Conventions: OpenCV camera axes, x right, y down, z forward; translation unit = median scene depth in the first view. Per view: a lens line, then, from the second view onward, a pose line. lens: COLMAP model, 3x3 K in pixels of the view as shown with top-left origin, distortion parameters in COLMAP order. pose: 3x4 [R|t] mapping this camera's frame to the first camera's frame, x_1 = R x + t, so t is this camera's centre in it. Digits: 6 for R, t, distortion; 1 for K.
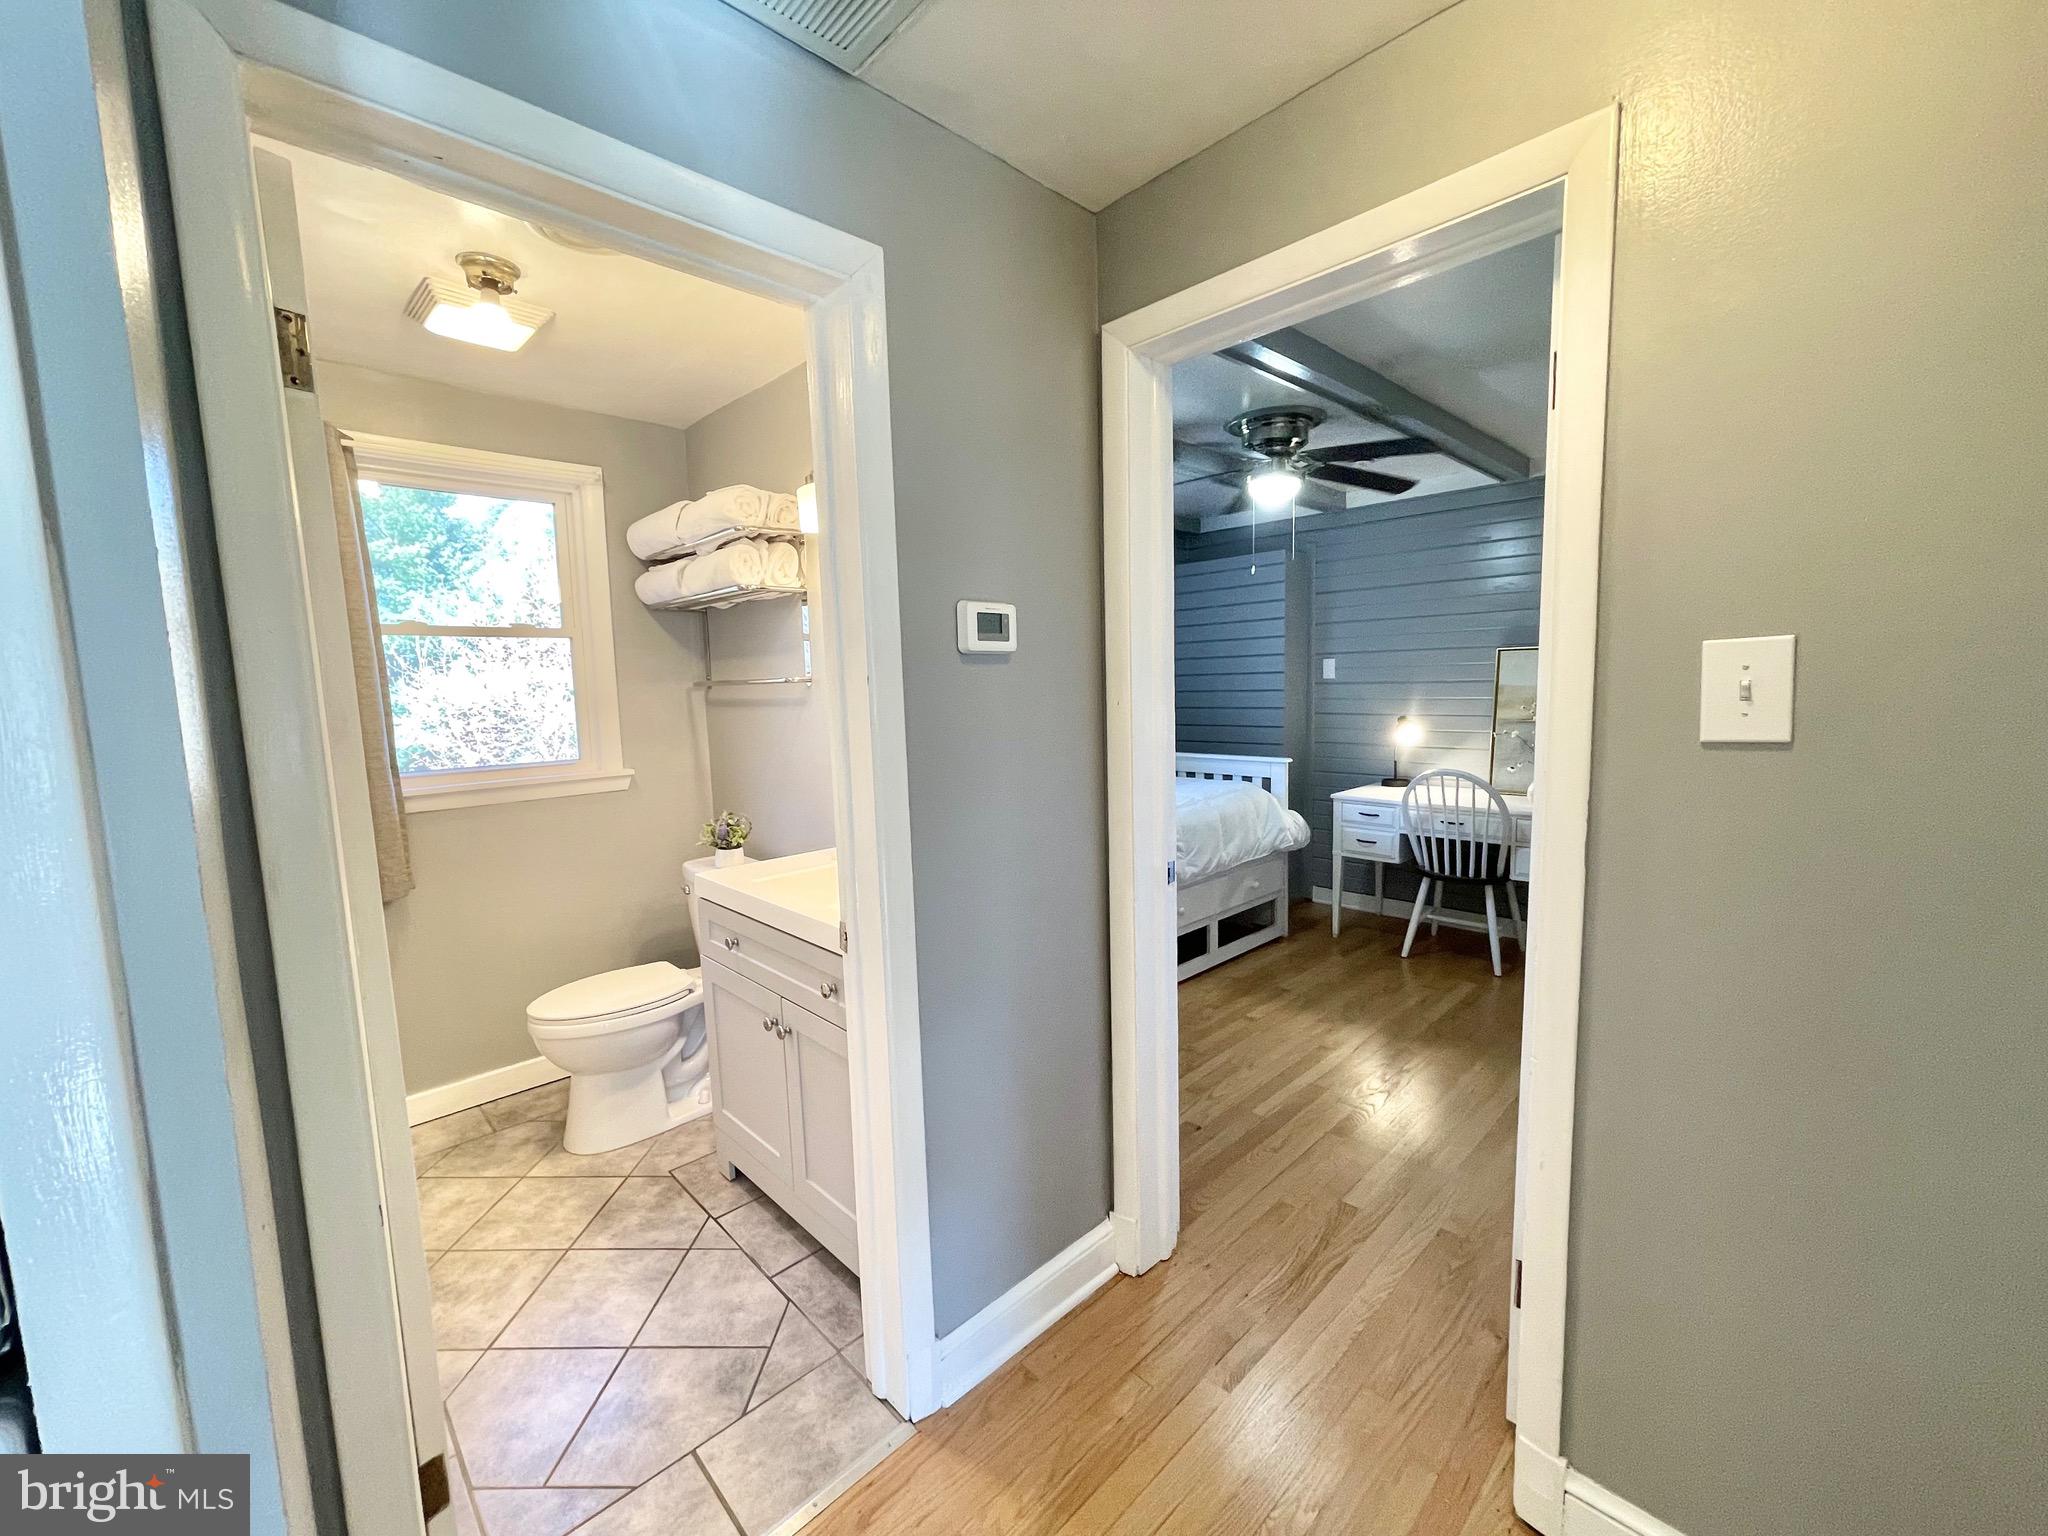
lens RADIAL K [[820.8, 0, 1016.7], [0, 820.8, 771.5], [0, 0, 1]] dist [-0.006679, 0.002975]
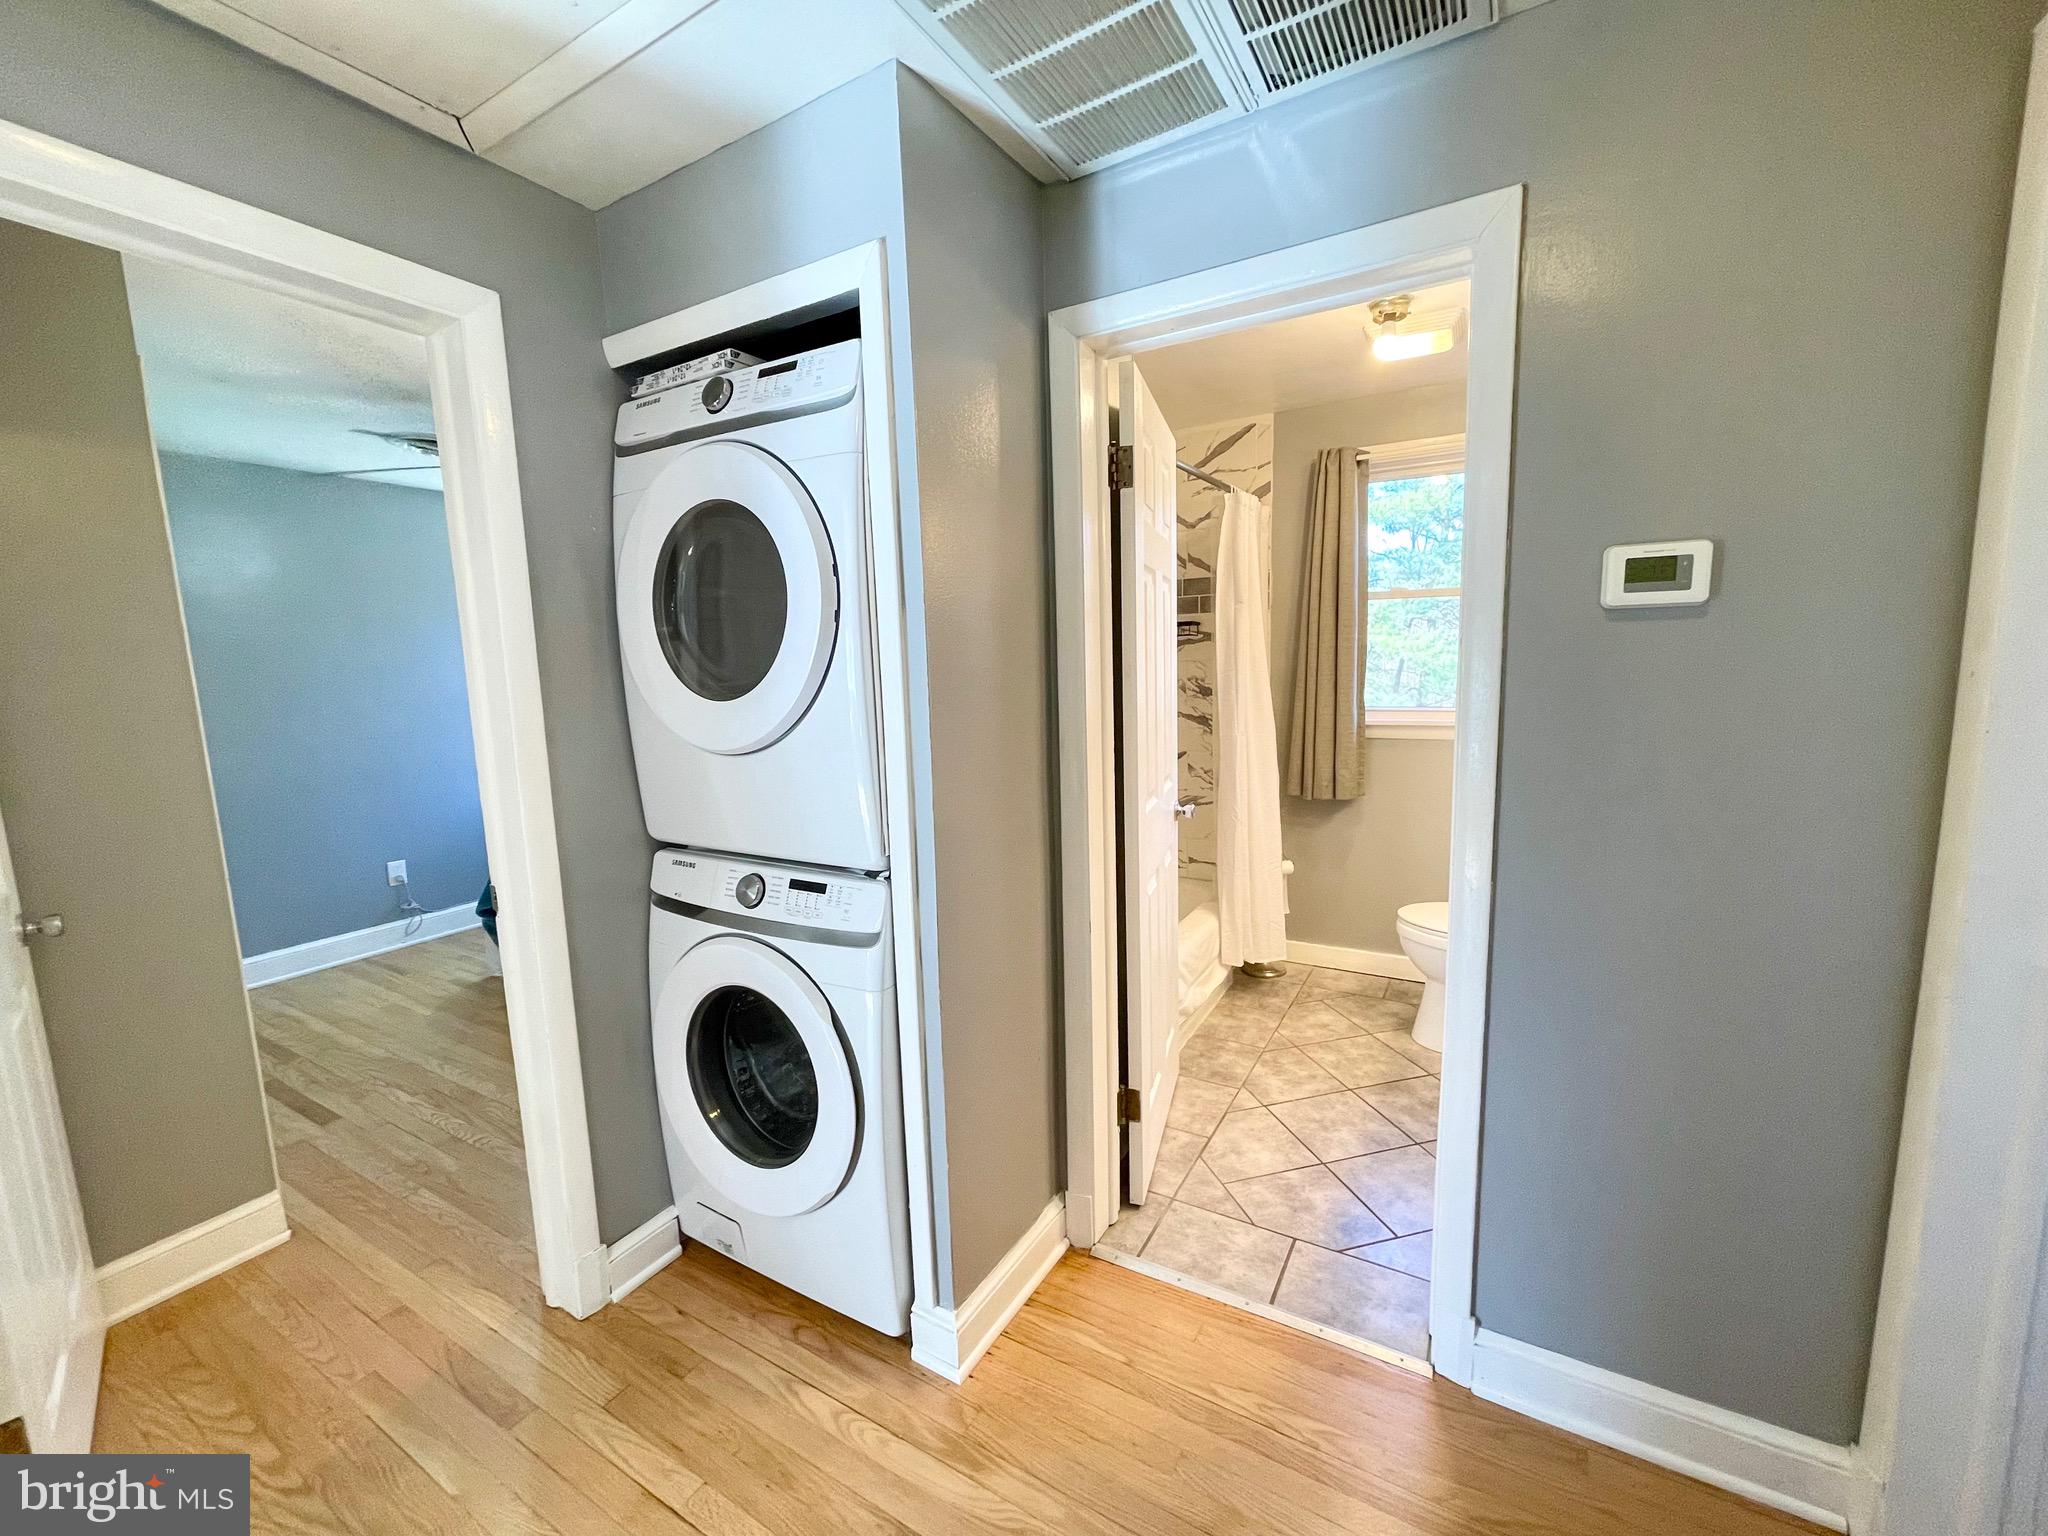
lens RADIAL K [[820.8, 0, 1017.2], [0, 820.8, 764.0], [0, 0, 1]] dist [-0.006679, 0.002975]
pose [[0.258771, 0.141503, -0.955518, 0.375633], [-0.082229, 0.988848, 0.124170, -0.024331], [0.962432, 0.046439, 0.267520, 0.114889]]
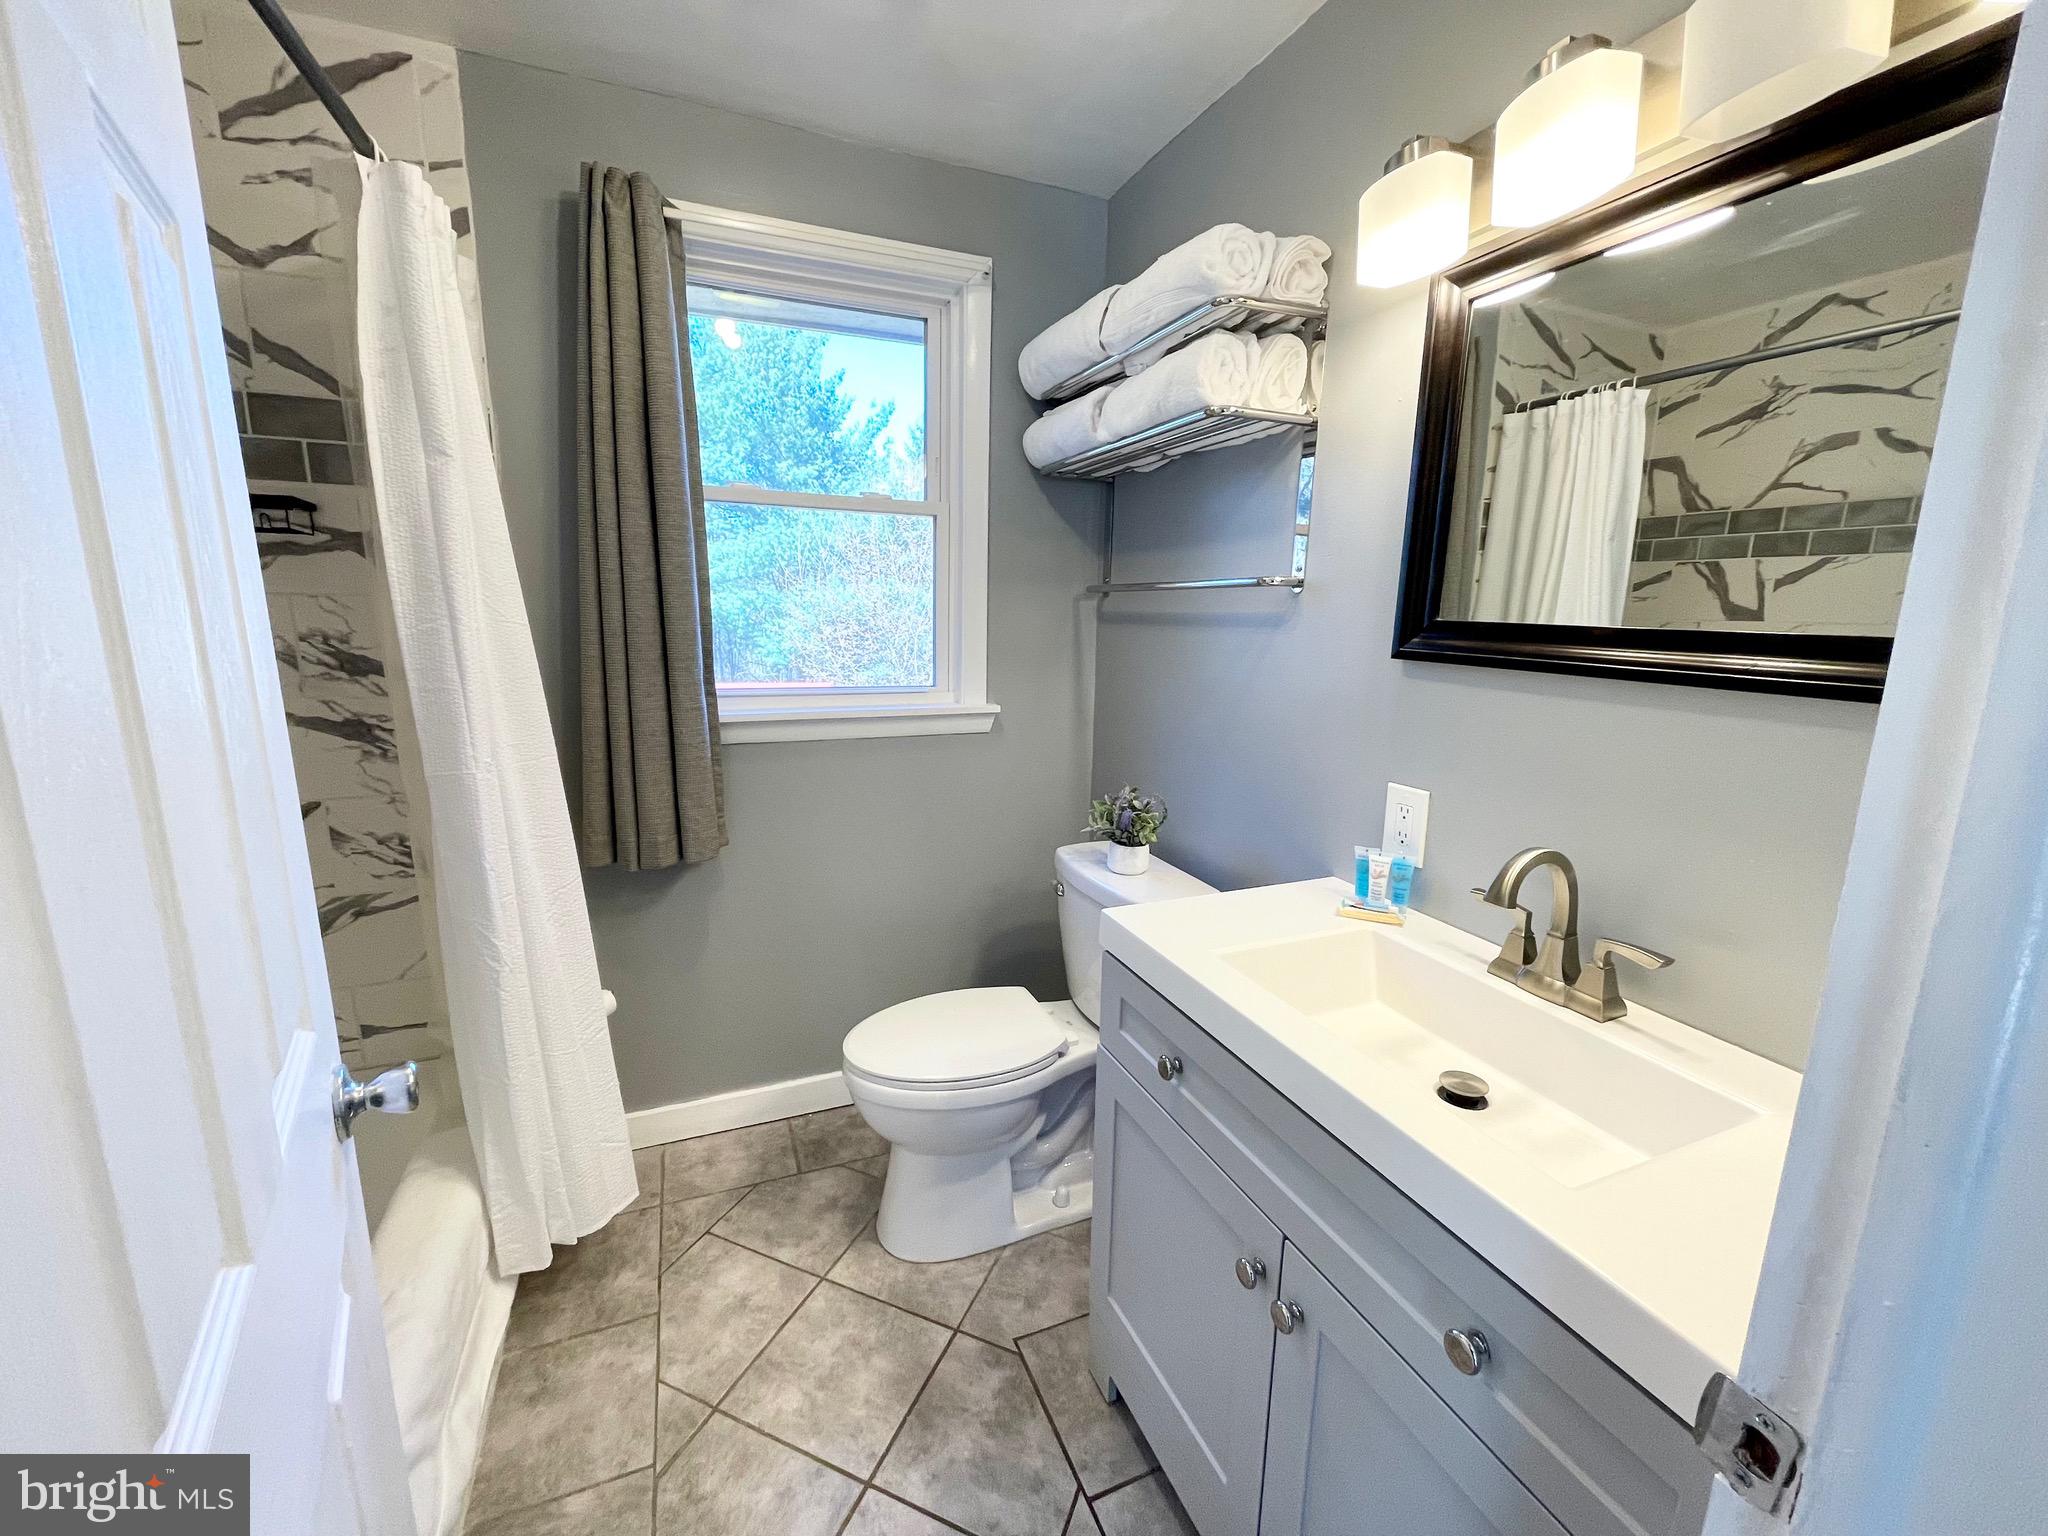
lens RADIAL K [[820.8, 0, 1024.1], [0, 820.8, 774.4], [0, 0, 1]] dist [-0.006679, 0.002975]
pose [[0.930065, 0.114504, -0.349095, -0.228935], [-0.082582, 0.991033, 0.105043, -0.024039], [0.357992, -0.068867, 0.931181, 0.405788]]
